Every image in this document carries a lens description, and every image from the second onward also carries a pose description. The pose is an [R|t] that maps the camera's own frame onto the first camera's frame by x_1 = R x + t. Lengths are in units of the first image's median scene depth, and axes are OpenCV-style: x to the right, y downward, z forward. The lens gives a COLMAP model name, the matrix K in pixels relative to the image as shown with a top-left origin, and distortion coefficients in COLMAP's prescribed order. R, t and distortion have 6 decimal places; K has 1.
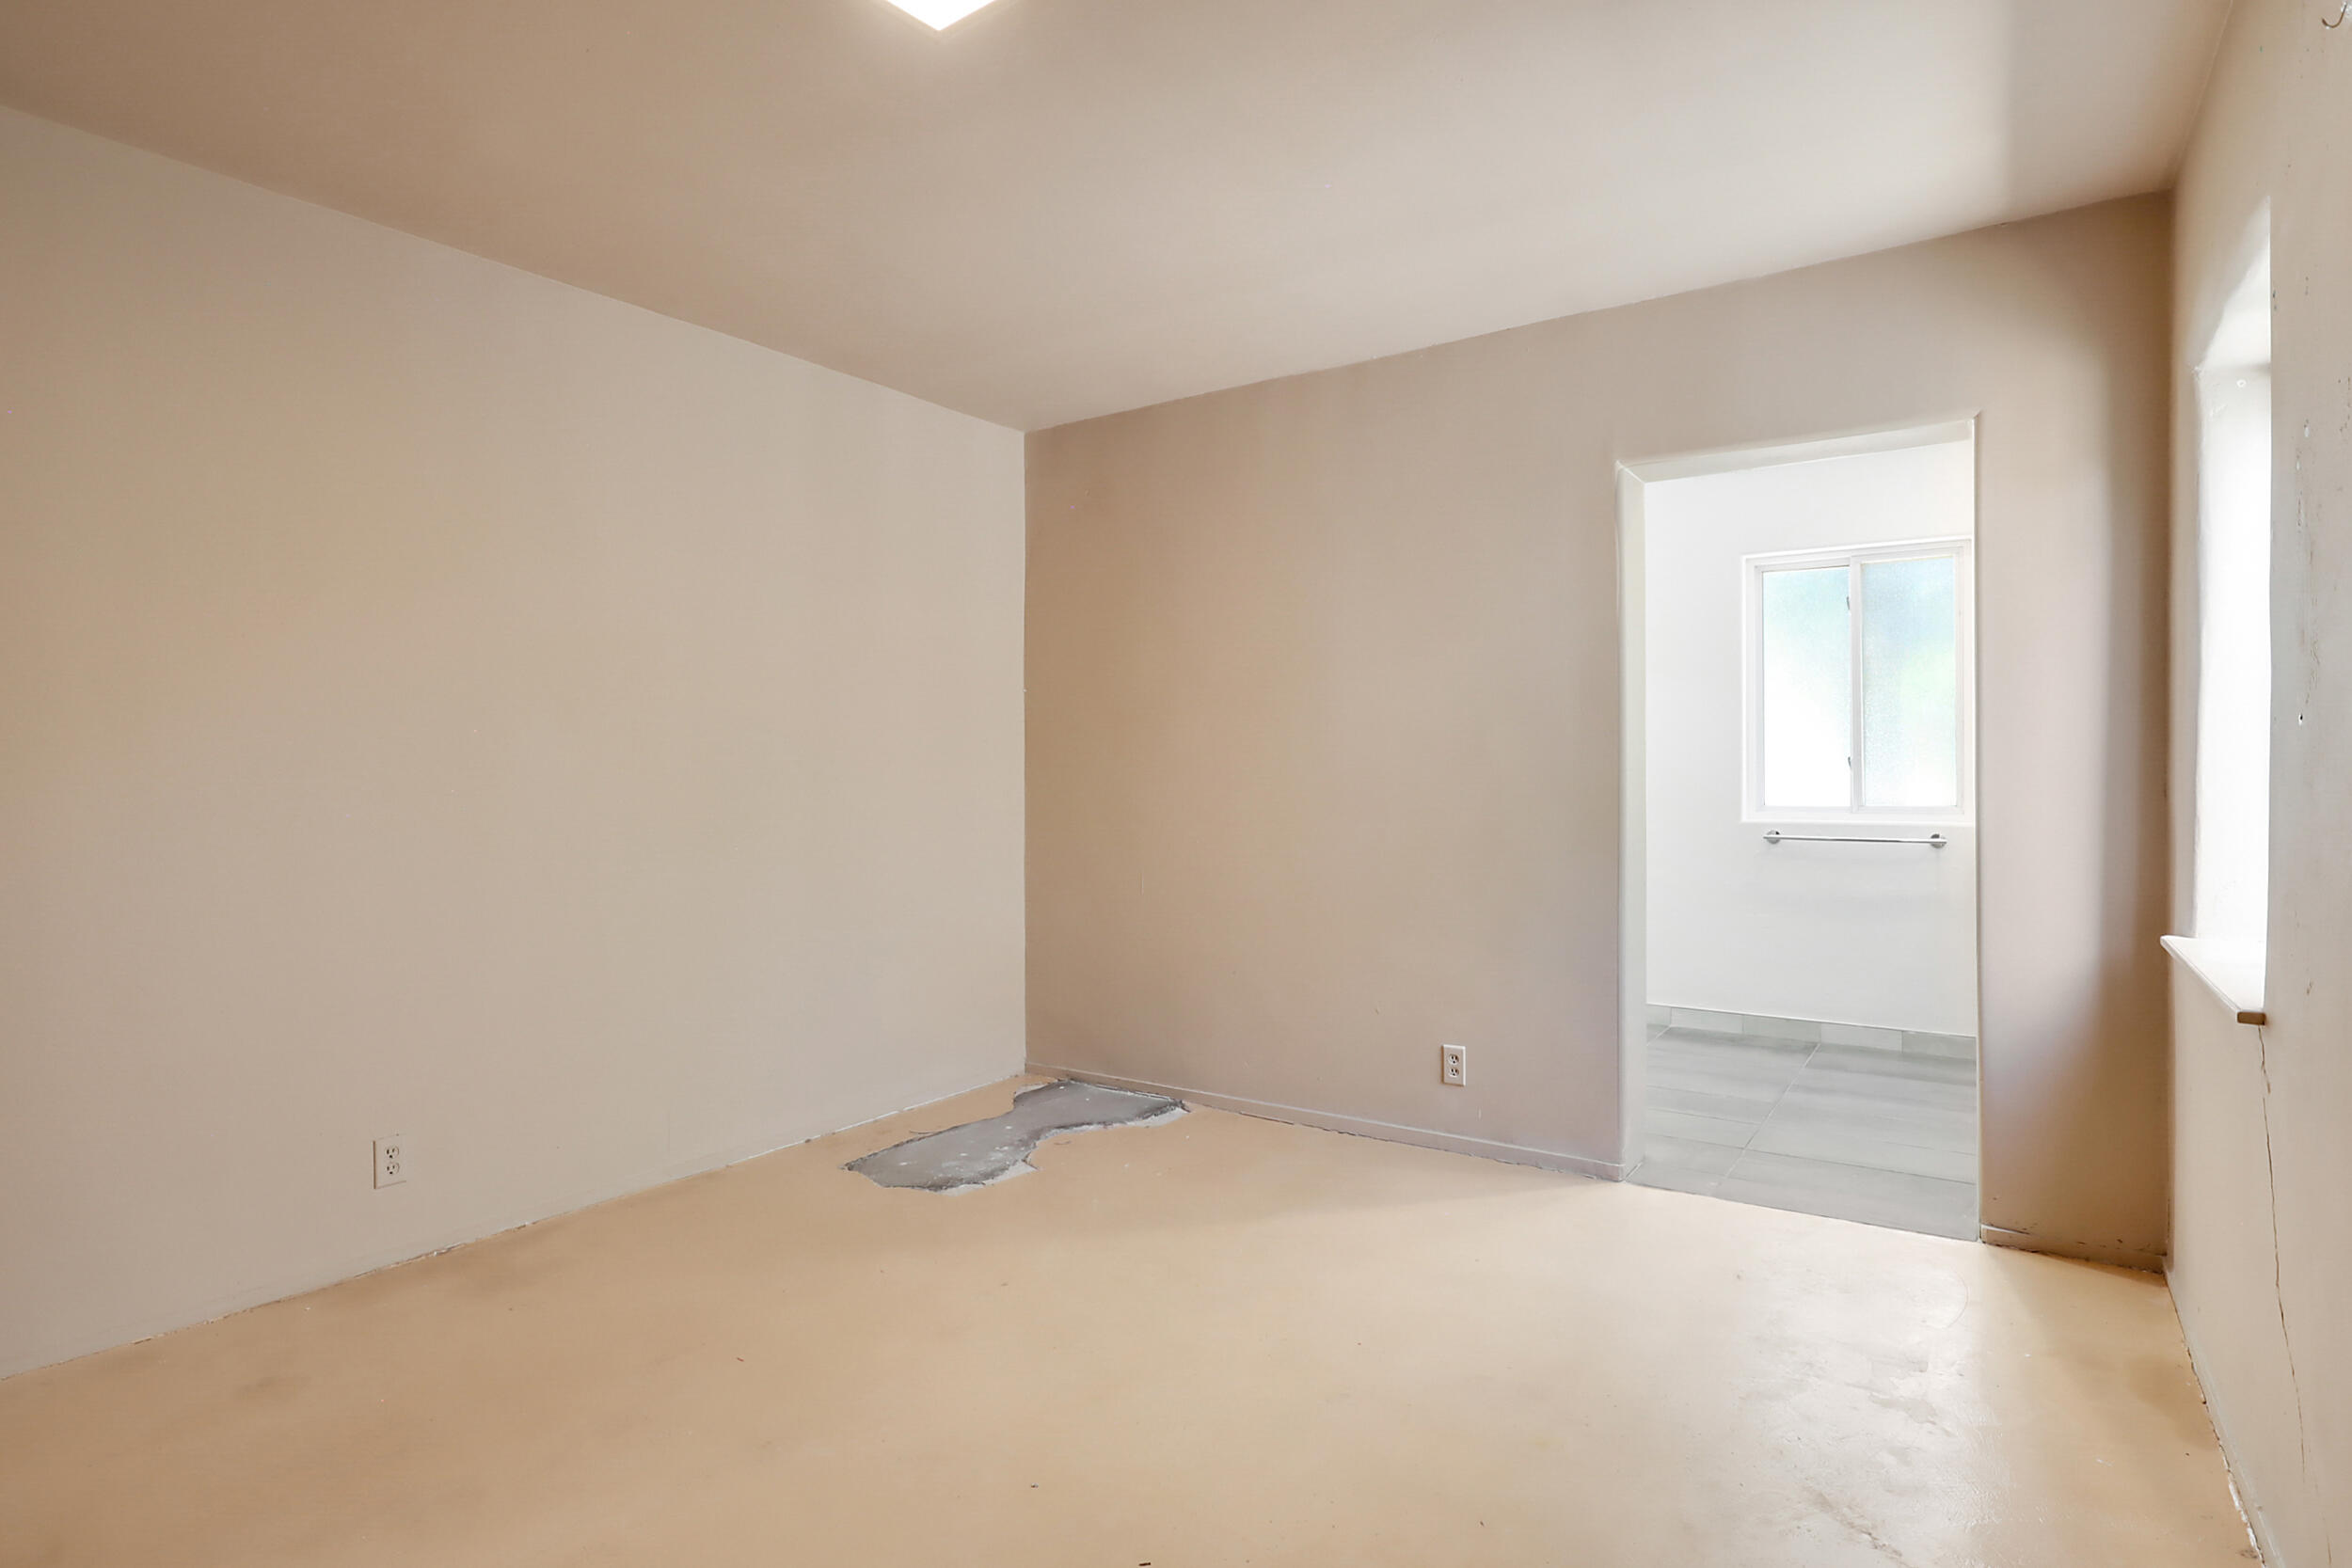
lens RADIAL K [[1196.4, 0, 1176.0], [0, 1196.4, 784.0], [0, 0, 1]] dist [0.001794, 0.000760]
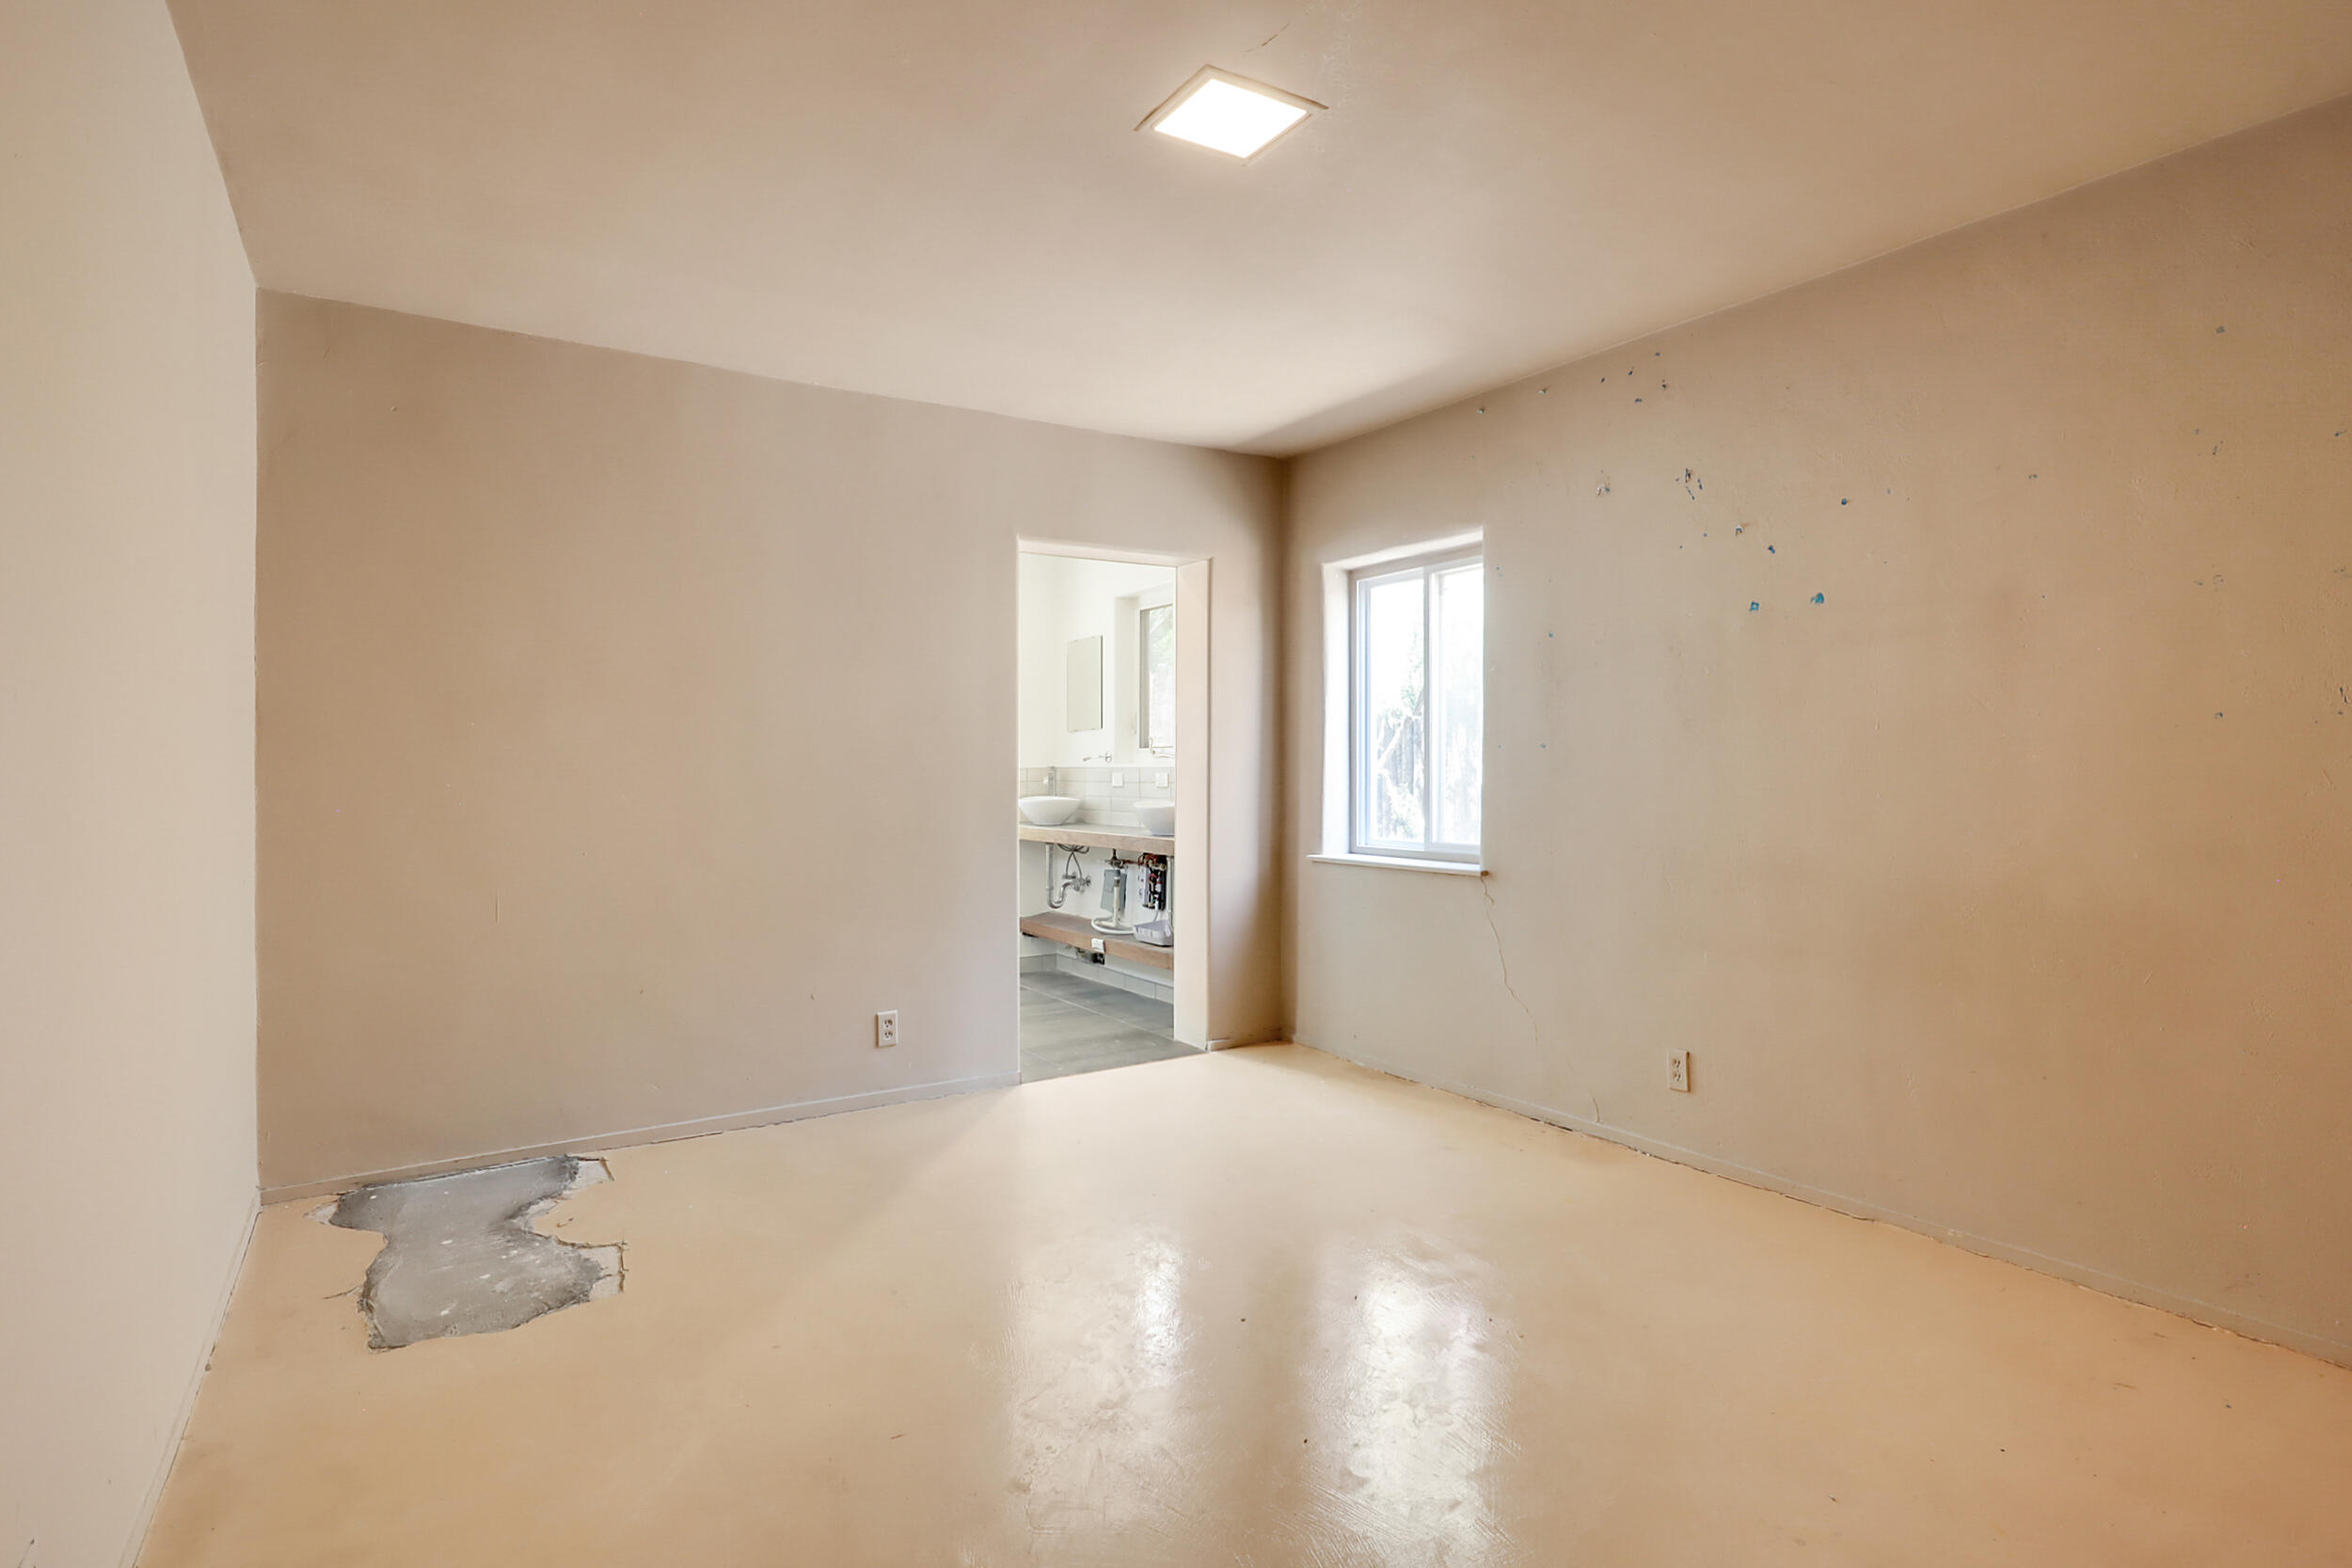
lens RADIAL K [[1196.4, 0, 1176.0], [0, 1196.4, 784.0], [0, 0, 1]] dist [0.001794, 0.000760]
pose [[0.397803, -0.013302, 0.917374, -0.678772], [0.013238, 0.999874, 0.008758, -0.004663], [-0.917375, 0.008661, 0.397929, 0.281943]]
